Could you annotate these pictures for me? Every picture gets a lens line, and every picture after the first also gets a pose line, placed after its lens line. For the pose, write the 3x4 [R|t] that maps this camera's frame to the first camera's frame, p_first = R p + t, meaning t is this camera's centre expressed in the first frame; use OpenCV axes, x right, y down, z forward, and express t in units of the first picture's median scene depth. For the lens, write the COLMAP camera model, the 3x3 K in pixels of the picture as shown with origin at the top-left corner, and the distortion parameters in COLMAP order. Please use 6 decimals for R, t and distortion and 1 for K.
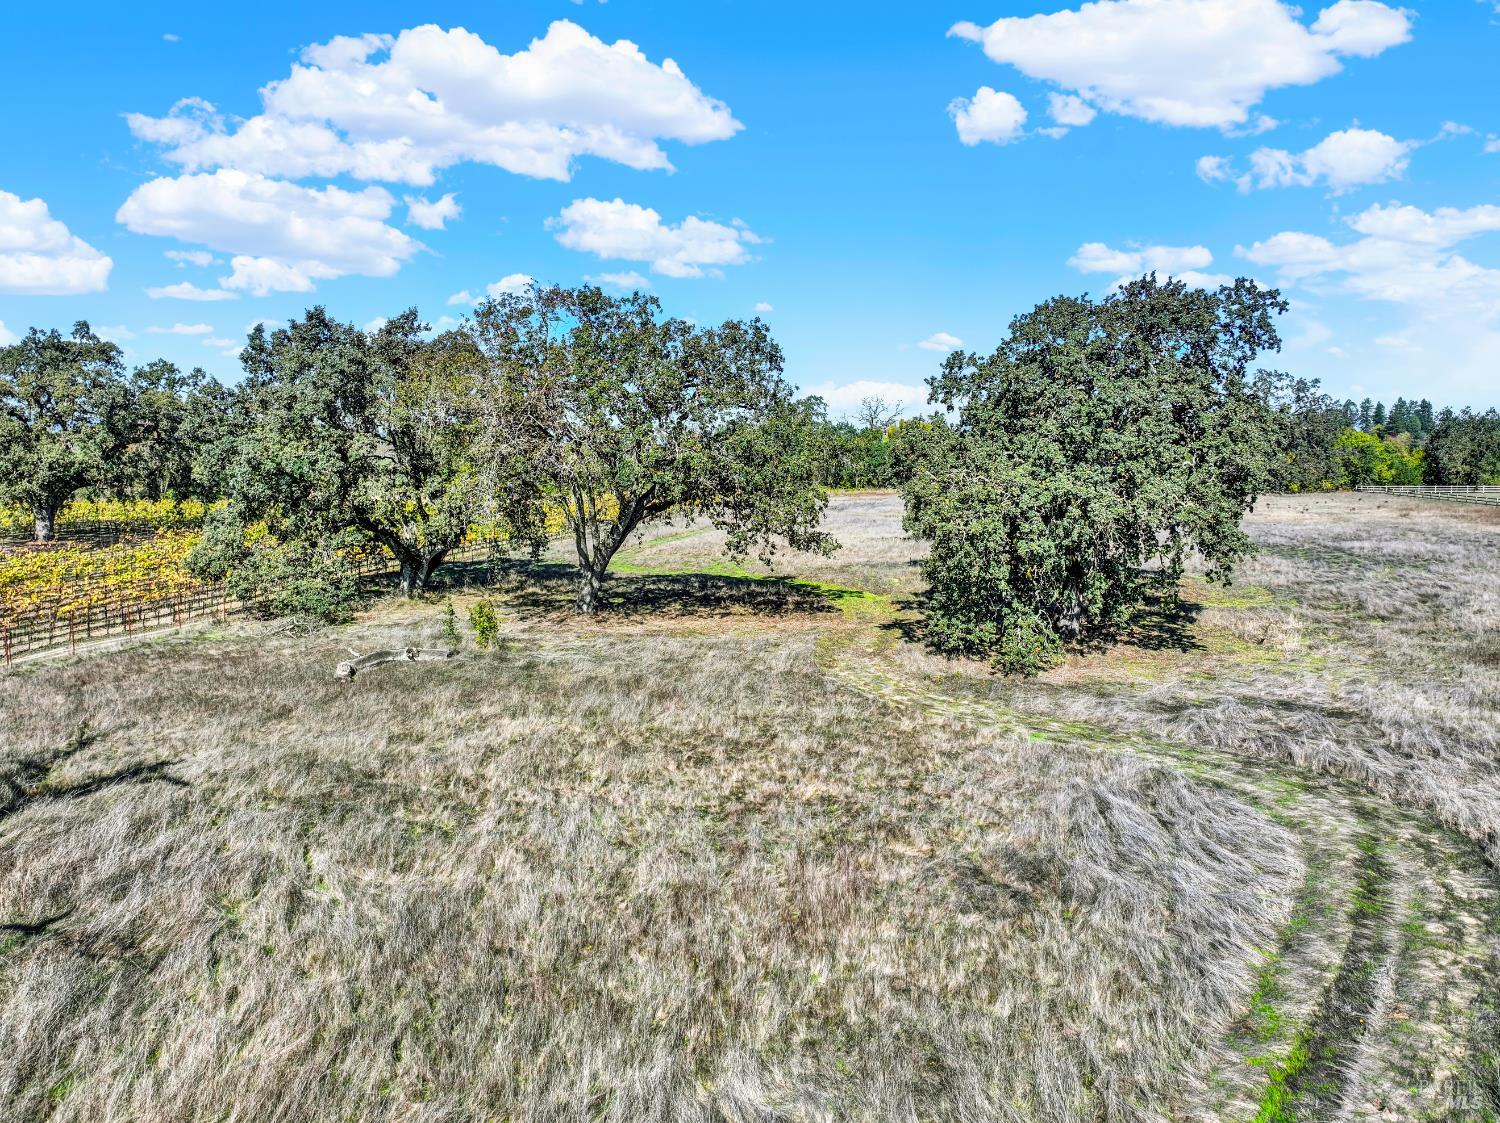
lens RADIAL K [[1054.9, 0, 757.3], [0, 1054.9, 554.1], [0, 0, 1]] dist [-0.003932, 0.016713]
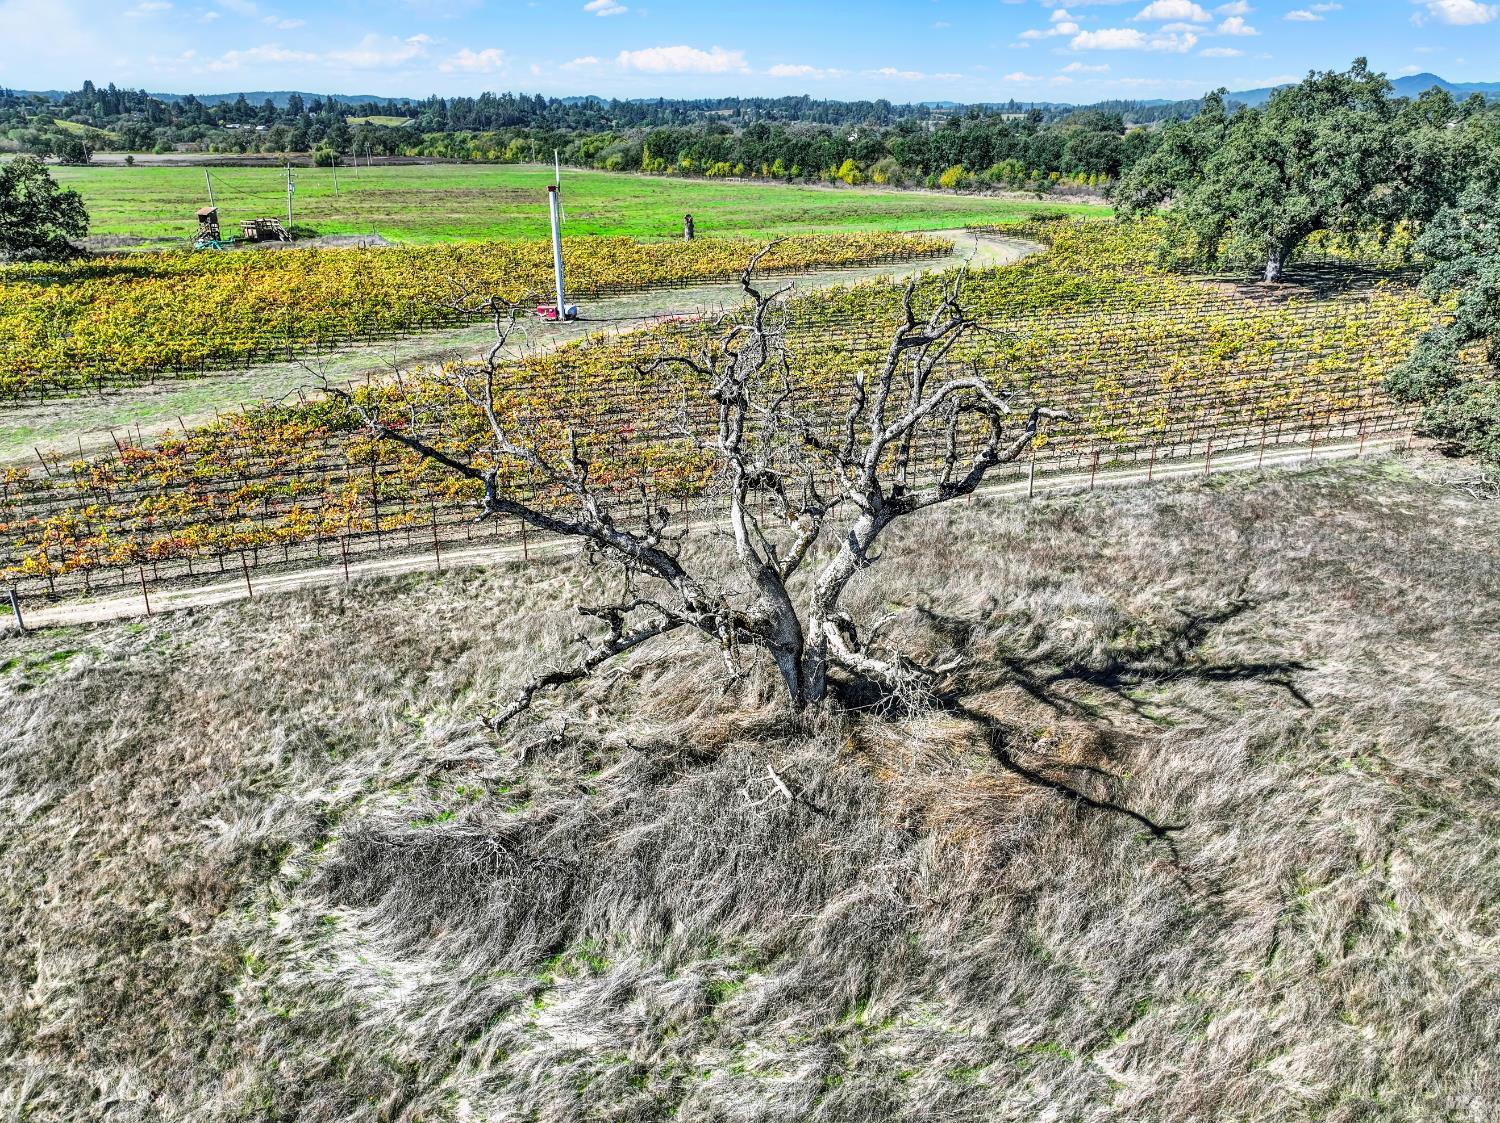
lens RADIAL K [[1054.9, 0, 757.3], [0, 1054.9, 554.1], [0, 0, 1]] dist [-0.003932, 0.016713]
pose [[0.508867, 0.326731, -0.796430, -0.003925], [-0.077979, 0.938864, 0.335341, -0.135146], [0.857306, -0.108539, 0.503235, -0.015018]]
